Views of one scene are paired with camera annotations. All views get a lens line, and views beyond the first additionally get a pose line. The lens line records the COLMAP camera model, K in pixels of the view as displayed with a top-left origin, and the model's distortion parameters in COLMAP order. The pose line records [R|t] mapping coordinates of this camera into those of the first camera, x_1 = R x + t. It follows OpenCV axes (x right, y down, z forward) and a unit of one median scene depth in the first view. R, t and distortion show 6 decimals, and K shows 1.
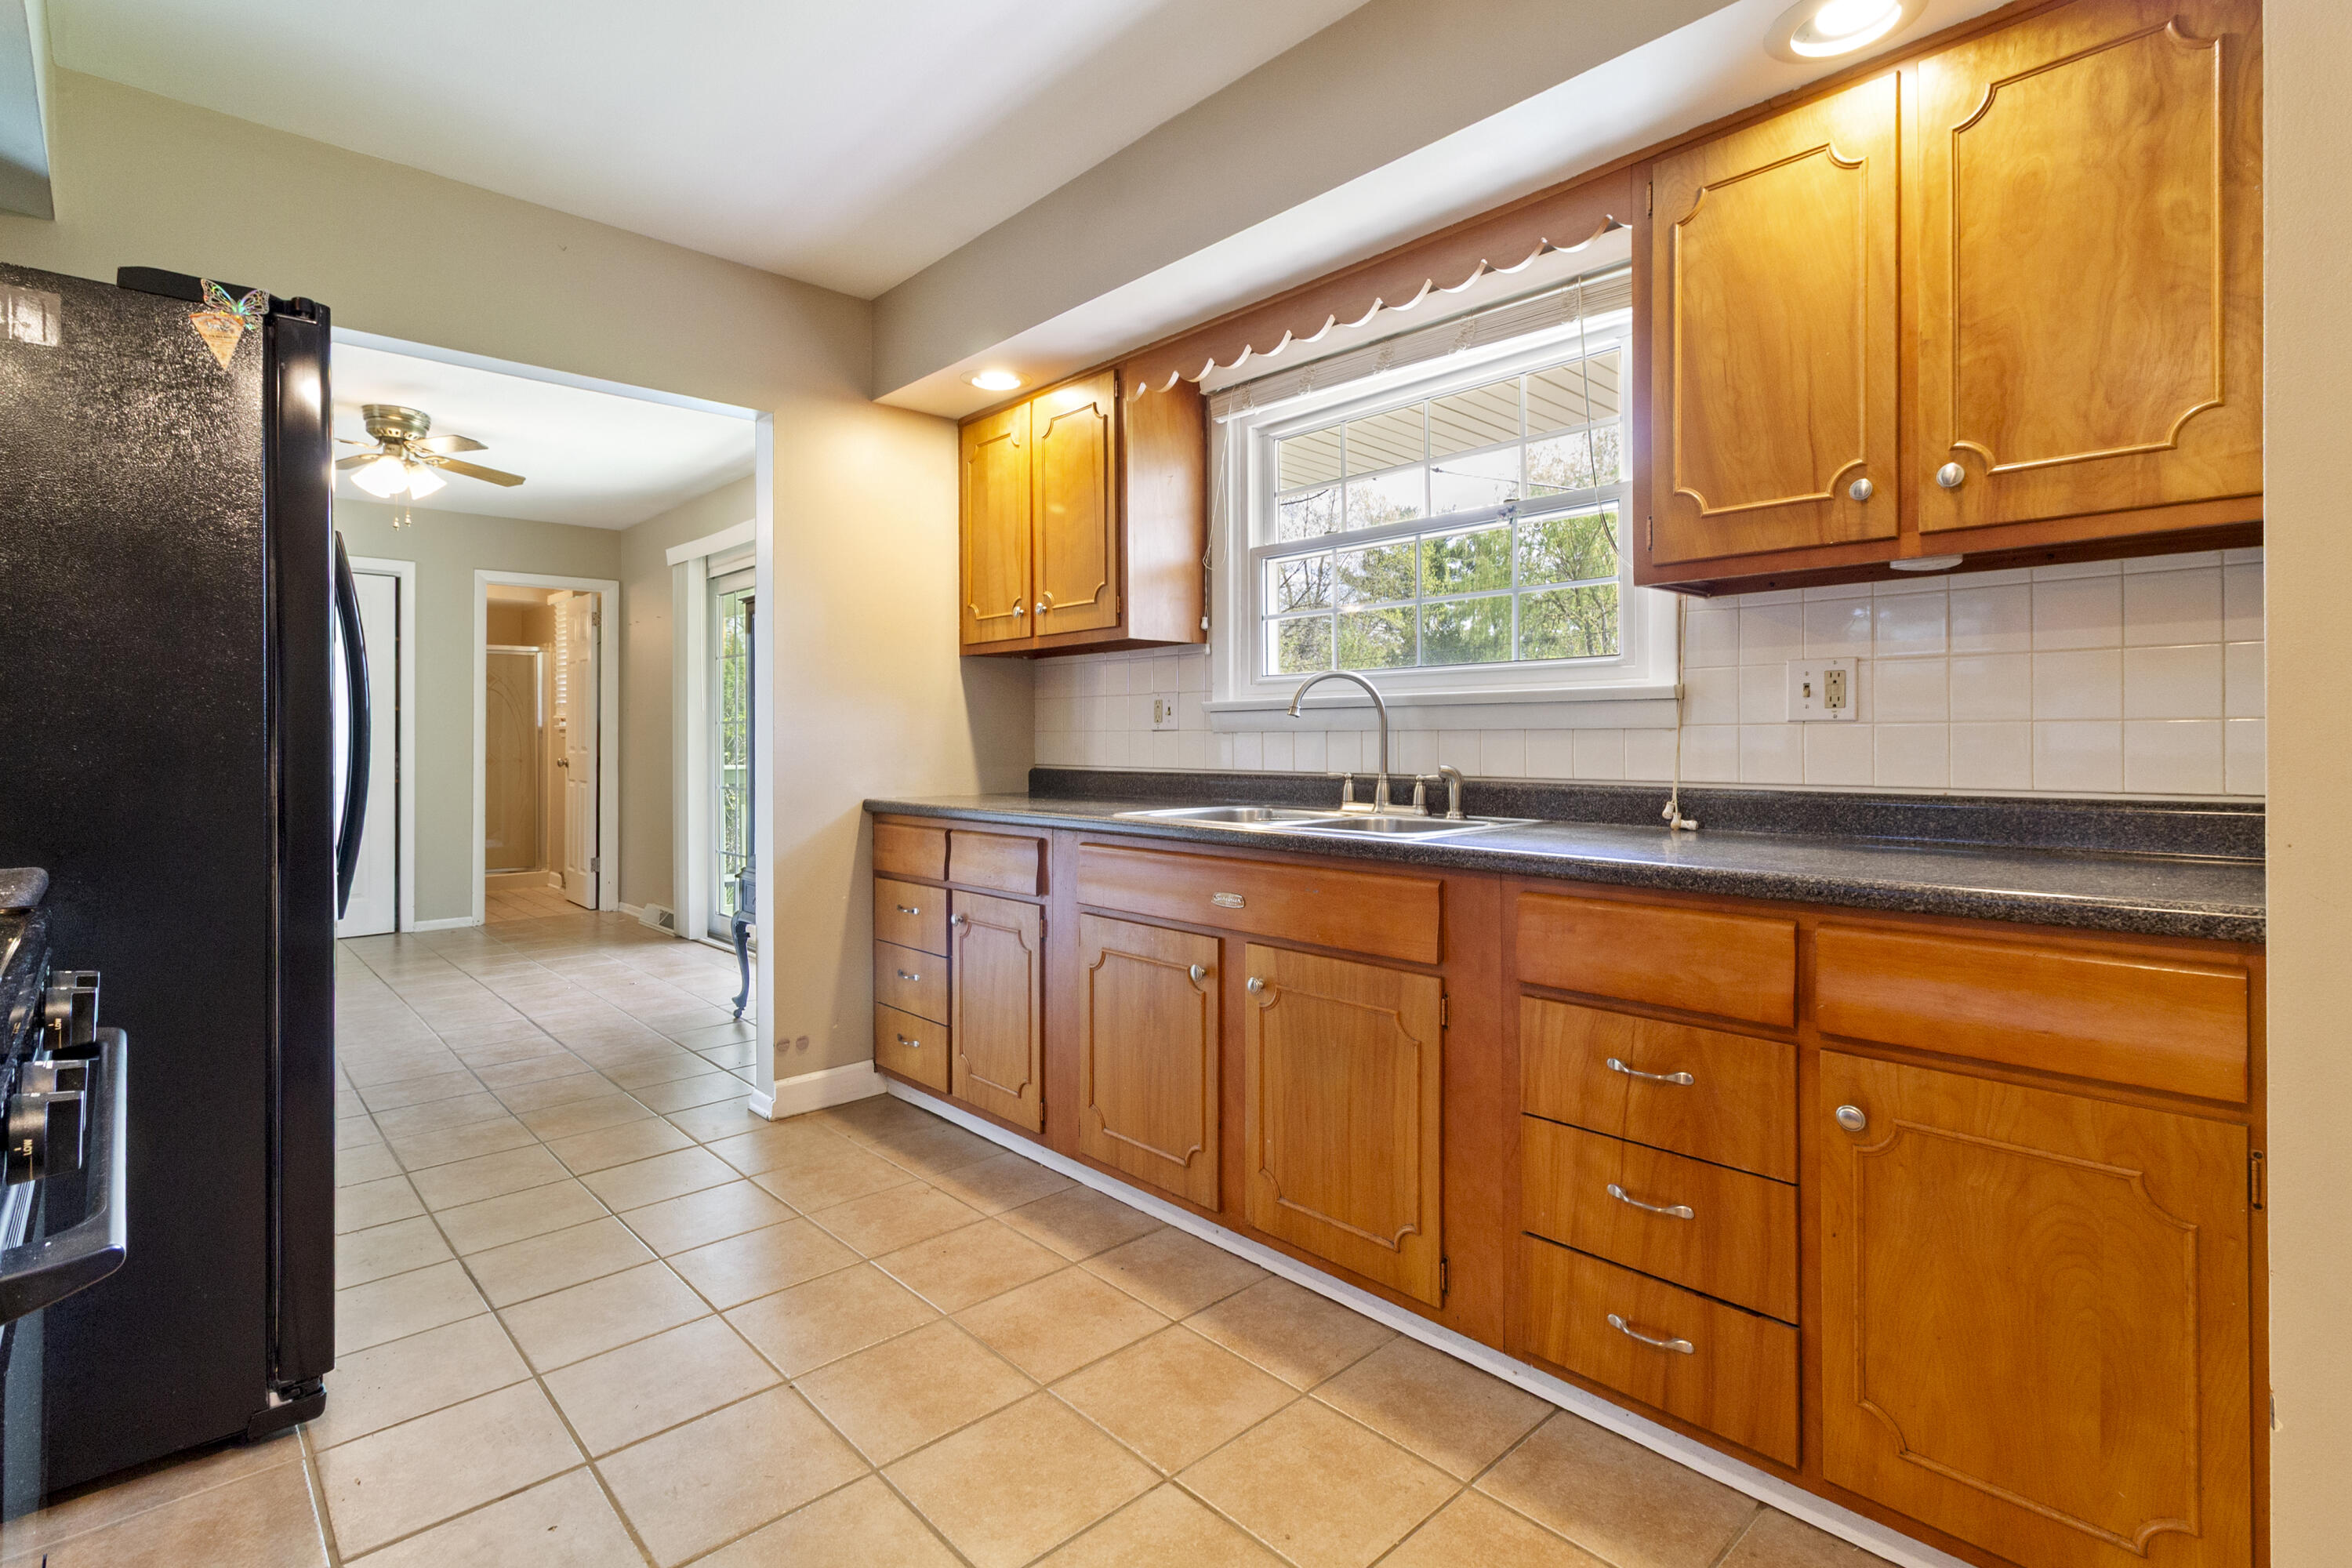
lens RADIAL K [[1121.1, 0, 1179.6], [0, 1121.1, 733.1], [0, 0, 1]] dist [0.004479, -0.000479]
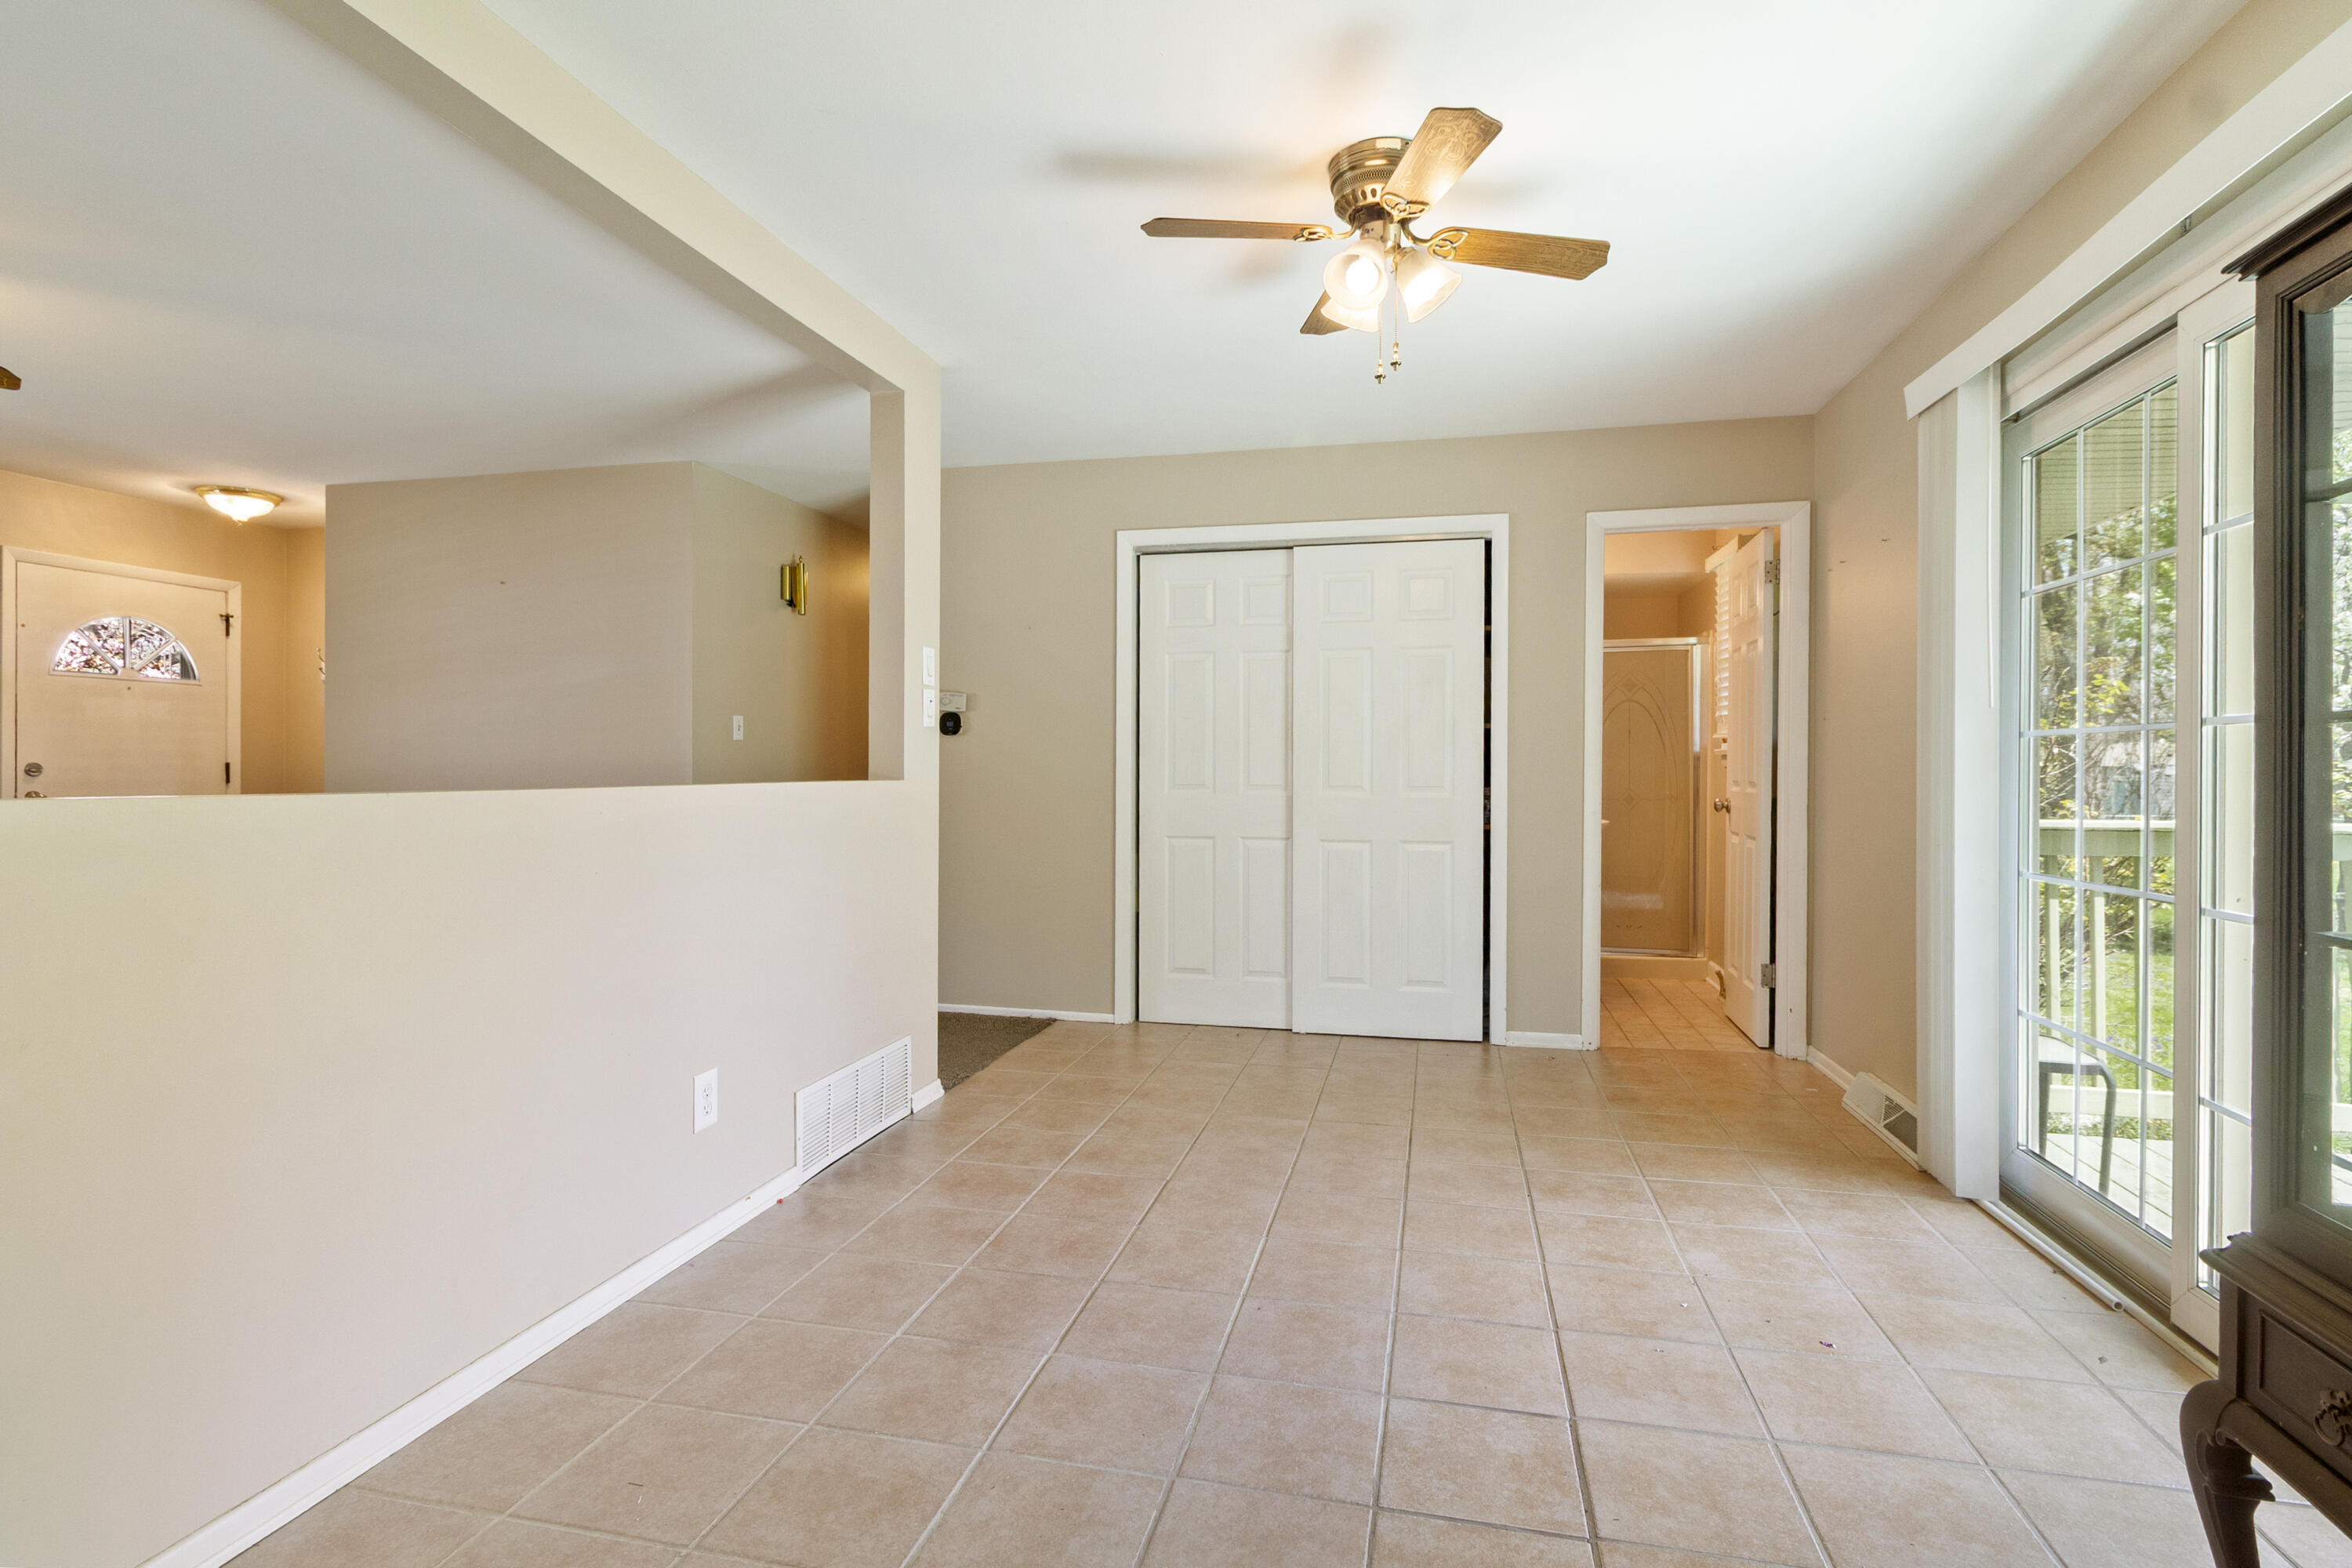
lens RADIAL K [[1121.1, 0, 1184.2], [0, 1121.1, 769.9], [0, 0, 1]] dist [0.004479, -0.000479]
pose [[0.558107, 0.004540, -0.829756, -0.204194], [0.000663, 0.999982, 0.005918, 0.001939], [0.829769, -0.003853, 0.558094, 0.420957]]
